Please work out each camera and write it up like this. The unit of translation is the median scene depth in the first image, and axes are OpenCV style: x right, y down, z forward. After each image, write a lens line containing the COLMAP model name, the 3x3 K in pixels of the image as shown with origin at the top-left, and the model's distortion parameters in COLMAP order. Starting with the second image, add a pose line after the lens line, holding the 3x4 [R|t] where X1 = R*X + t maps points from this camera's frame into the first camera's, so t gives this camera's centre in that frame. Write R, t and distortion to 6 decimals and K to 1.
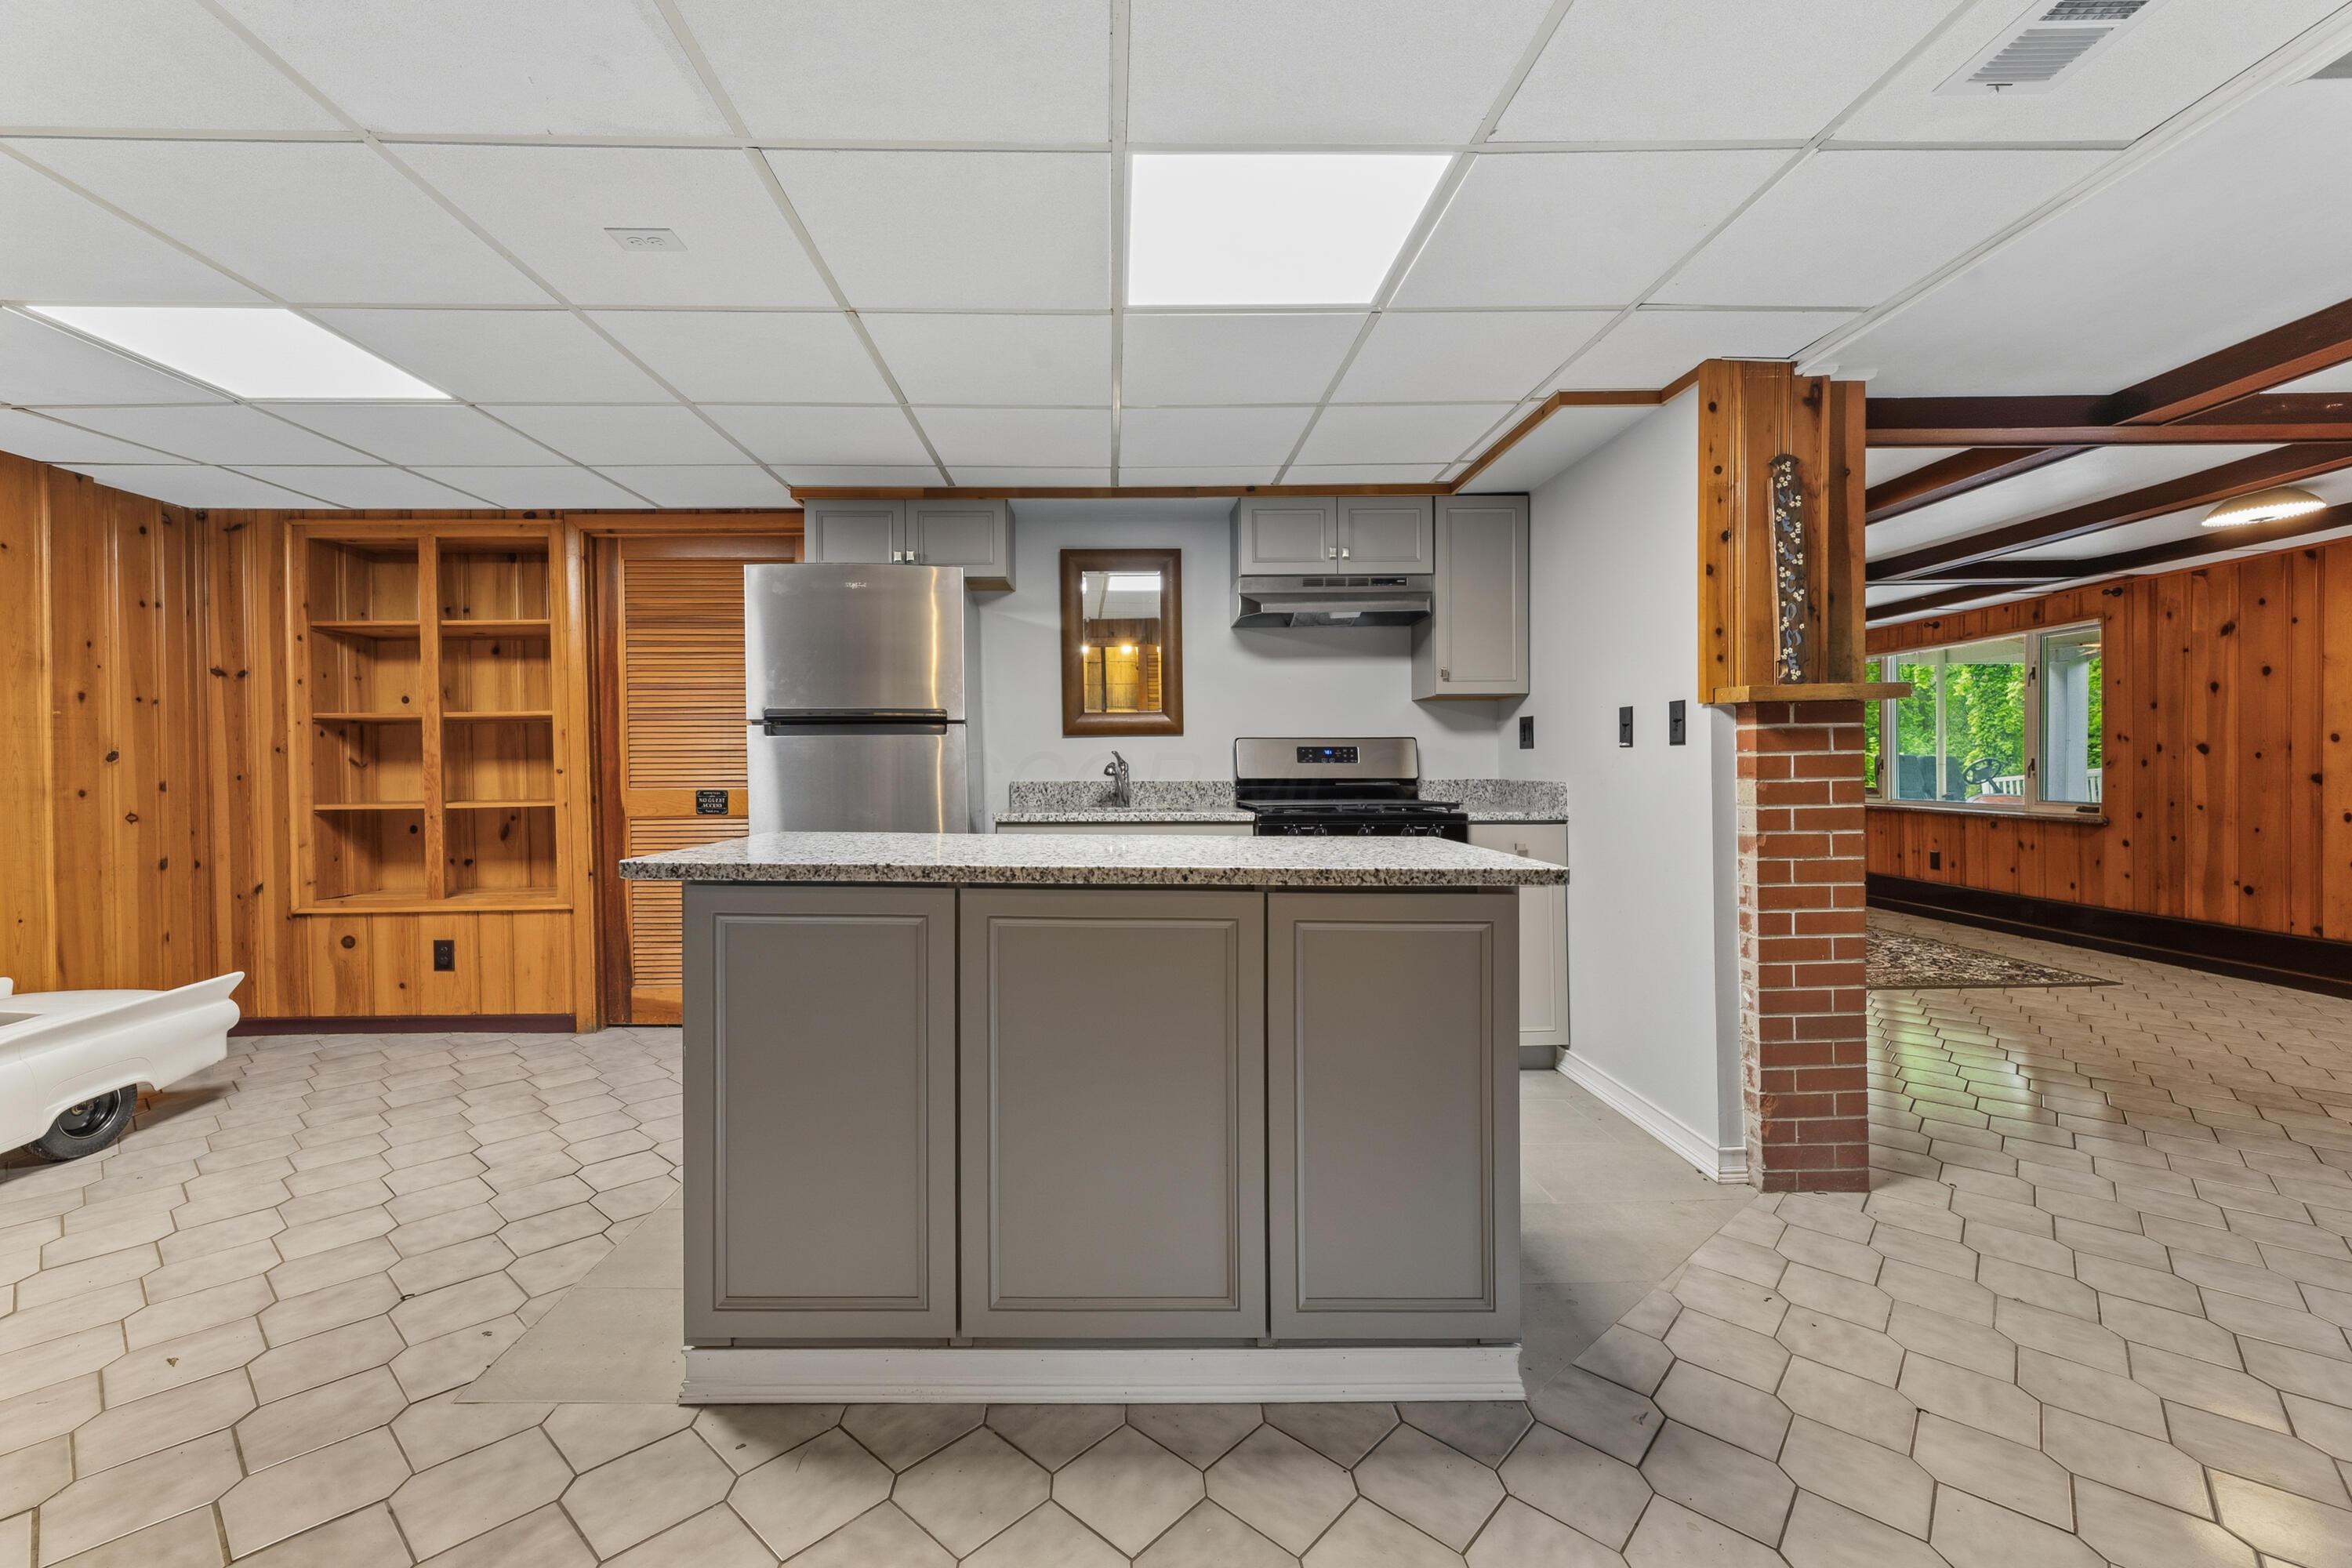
lens RADIAL K [[993.3, 0, 1165.8], [0, 993.3, 751.3], [0, 0, 1]] dist [-0.002177, 0.000318]
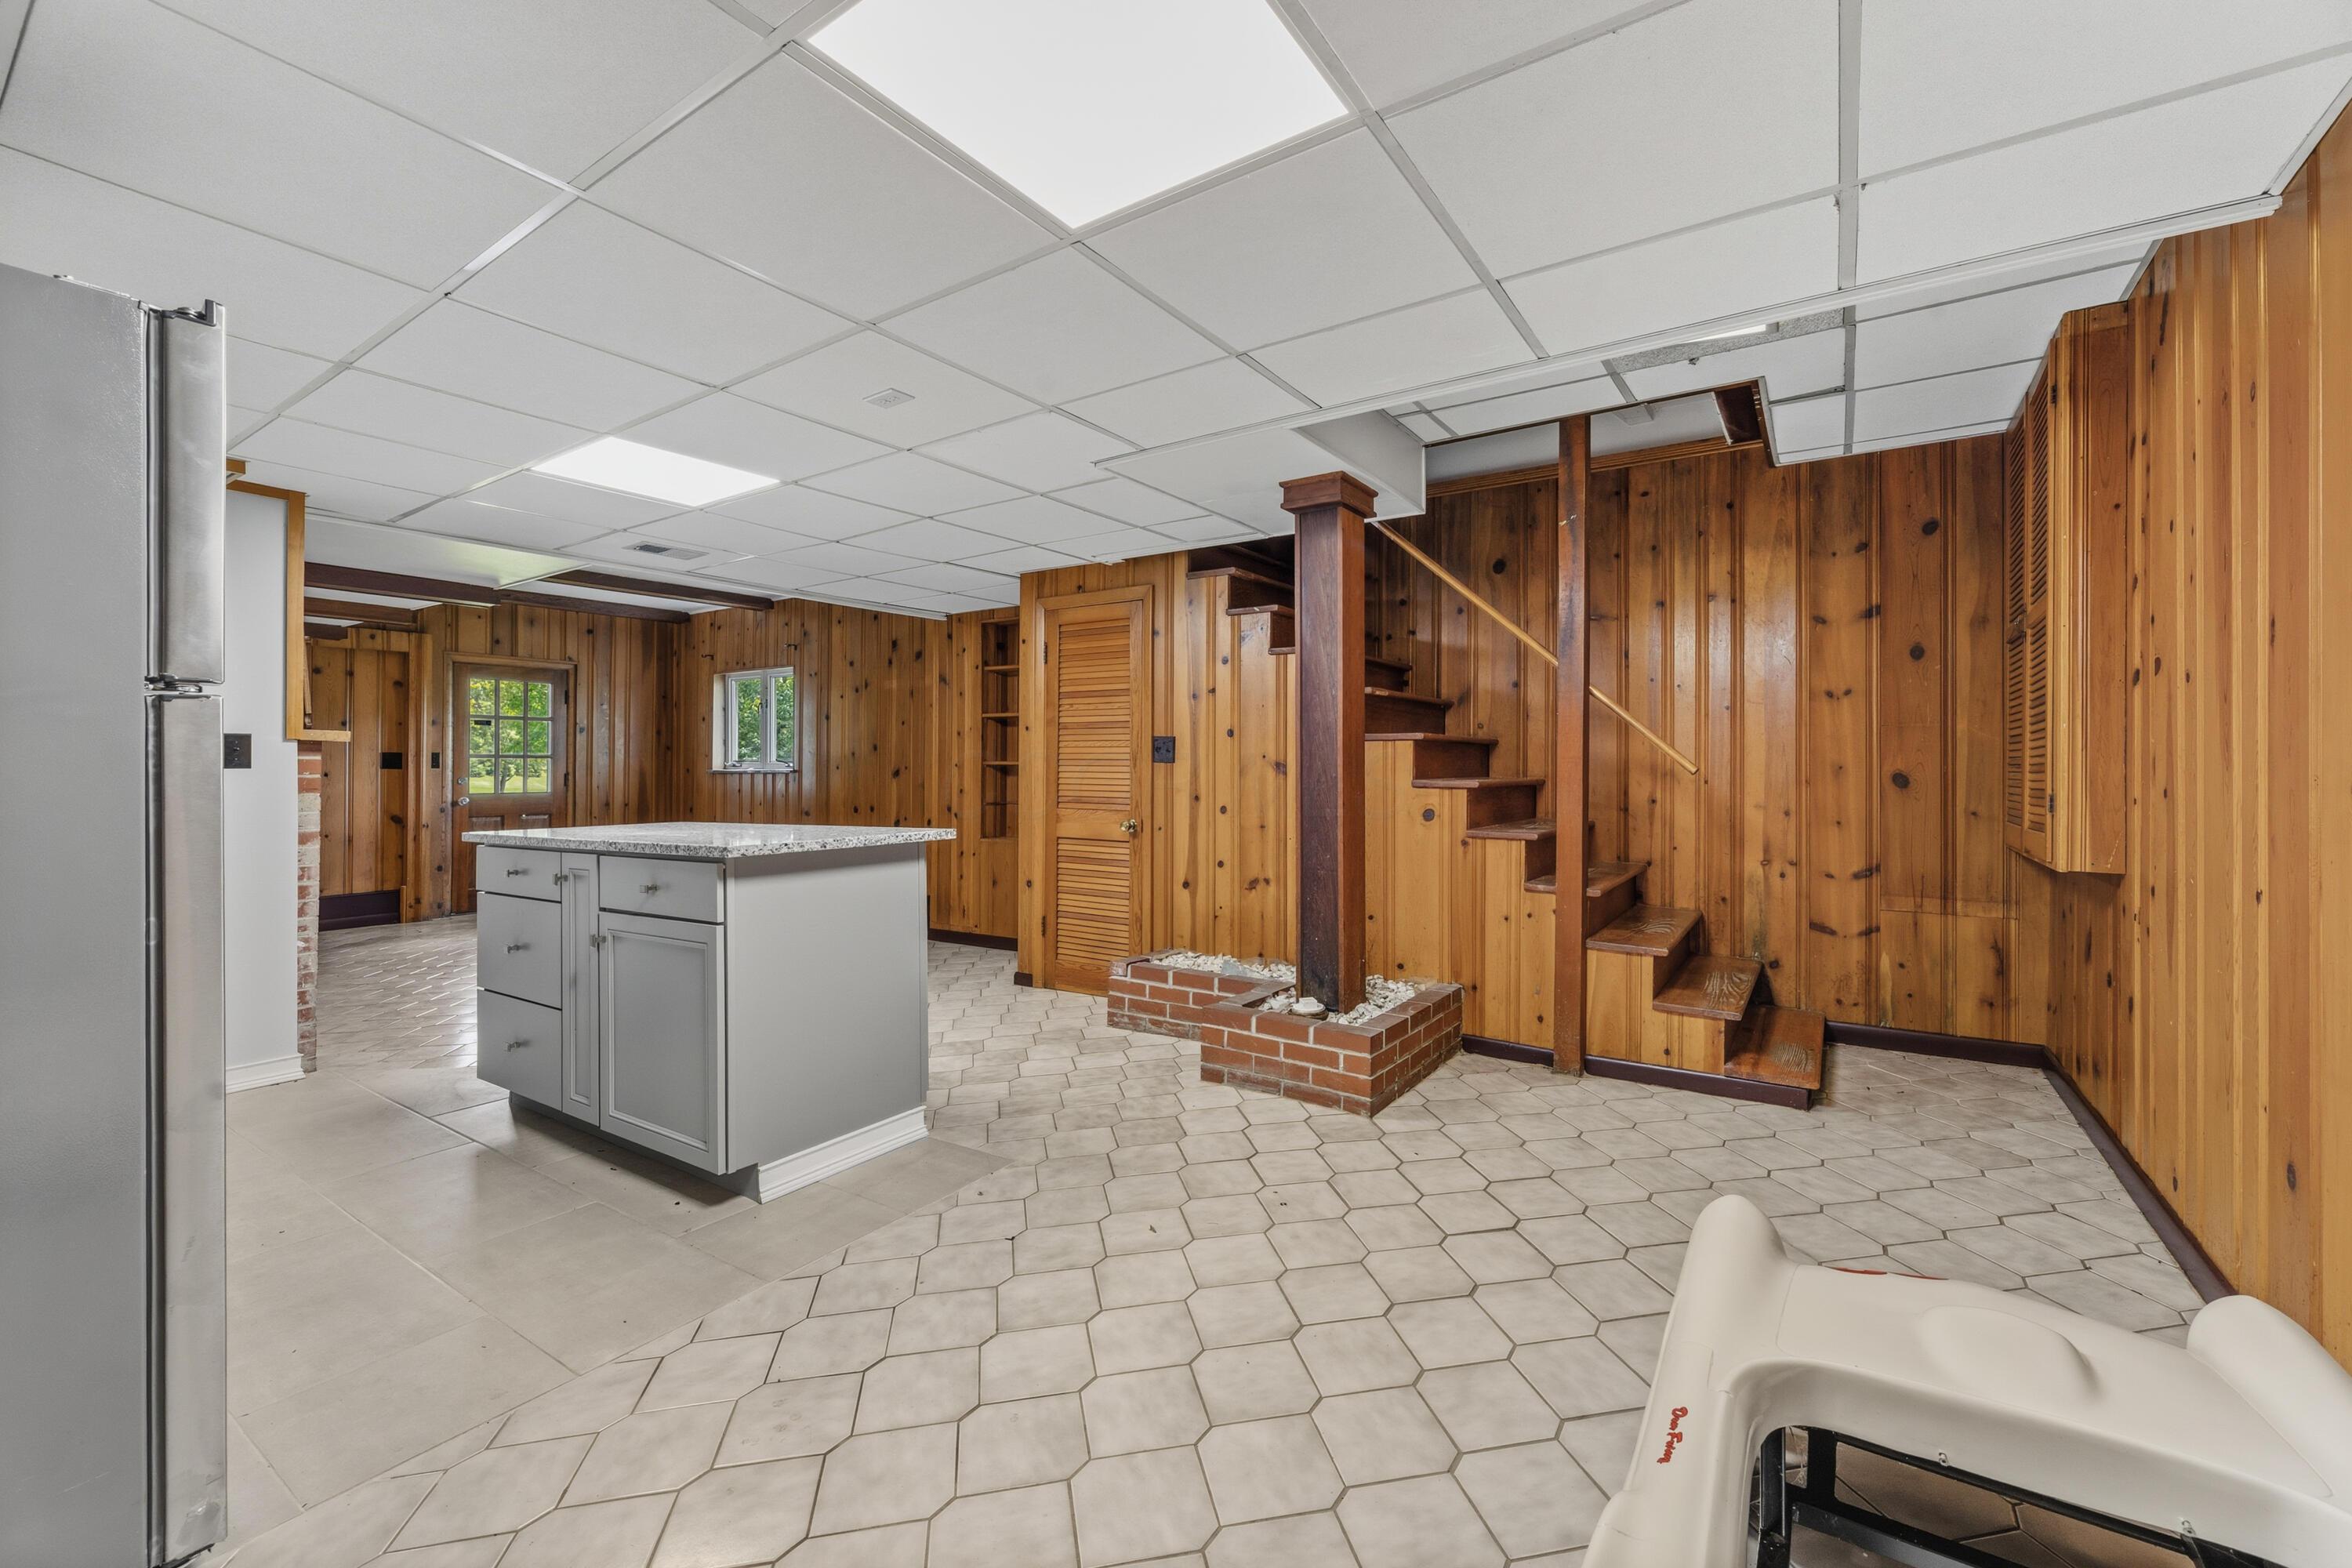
lens RADIAL K [[950.5, 0, 1200.4], [0, 950.5, 778.4], [0, 0, 1]] dist [-0.001281, -0.000037]
pose [[-0.814596, 0.002143, 0.580025, -1.121829], [-0.000102, 0.999993, -0.003838, 0.011343], [-0.580029, -0.003186, -0.814589, 1.250692]]
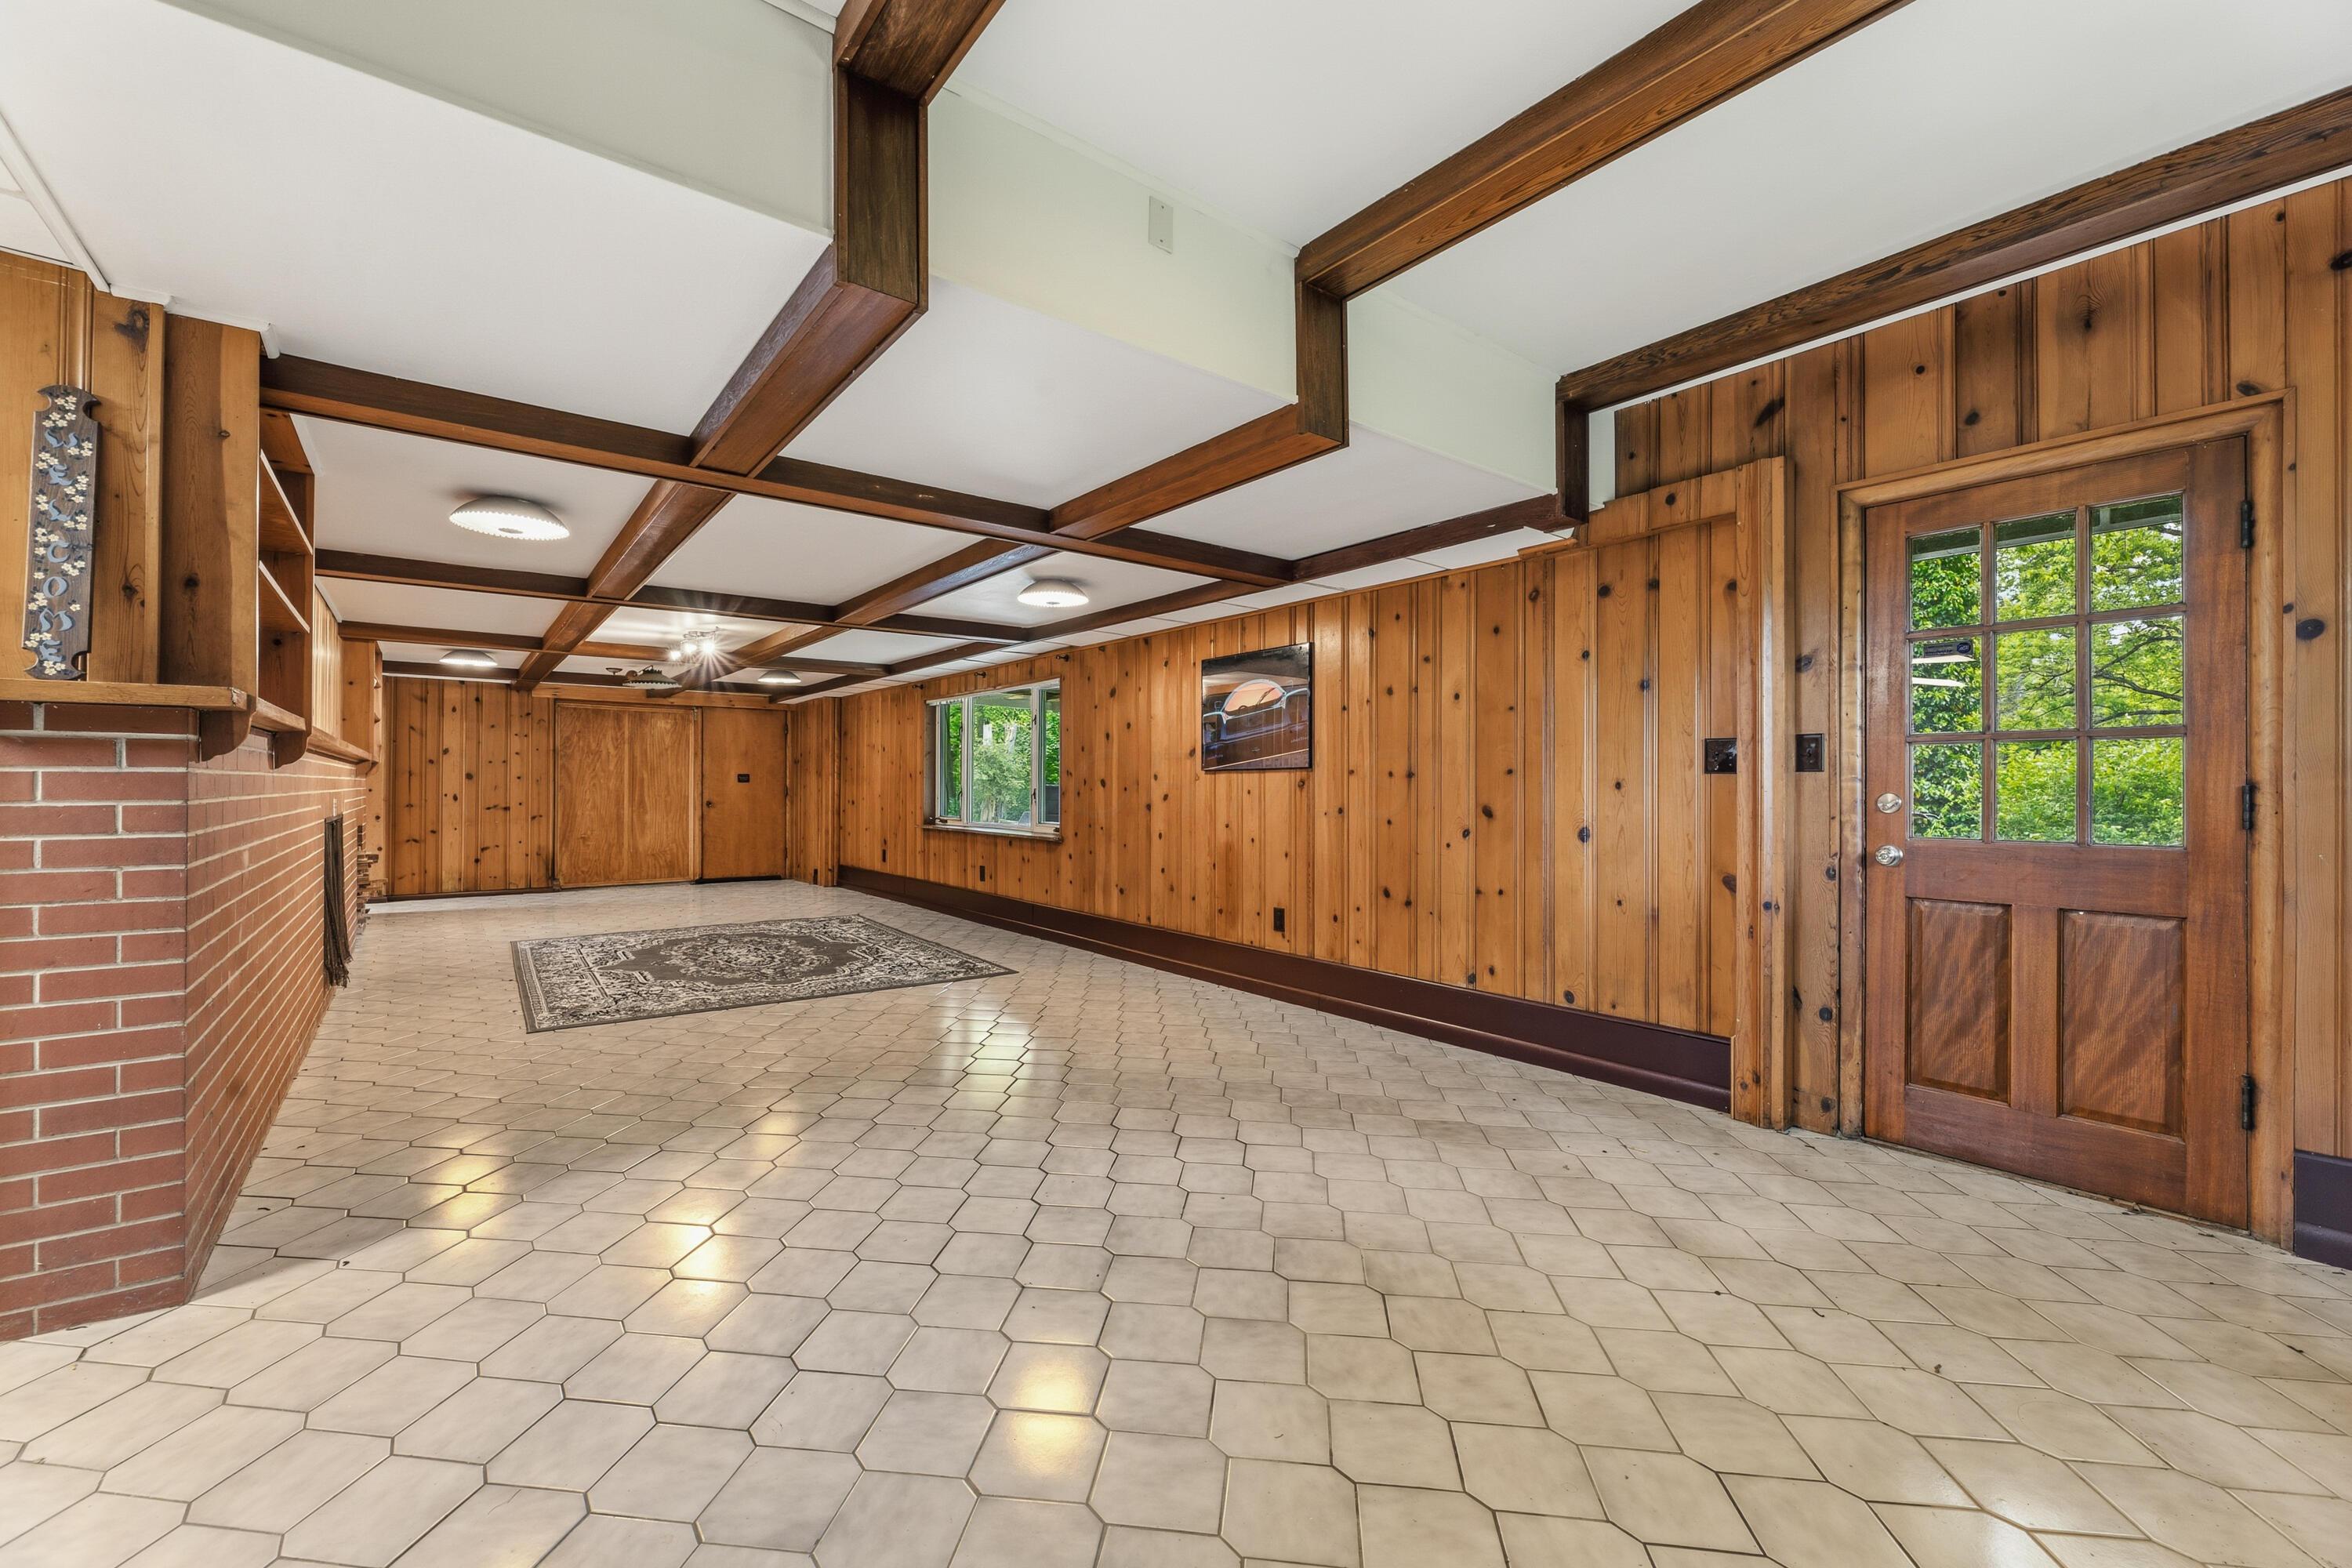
lens RADIAL K [[960.9, 0, 1176.9], [0, 960.9, 781.8], [0, 0, 1]] dist [-0.000928, -0.000694]
pose [[0.808775, 0.014710, 0.587934, 0.866577], [-0.016258, 0.999864, -0.002651, -0.000147], [-0.587894, -0.007414, 0.808904, -0.122432]]
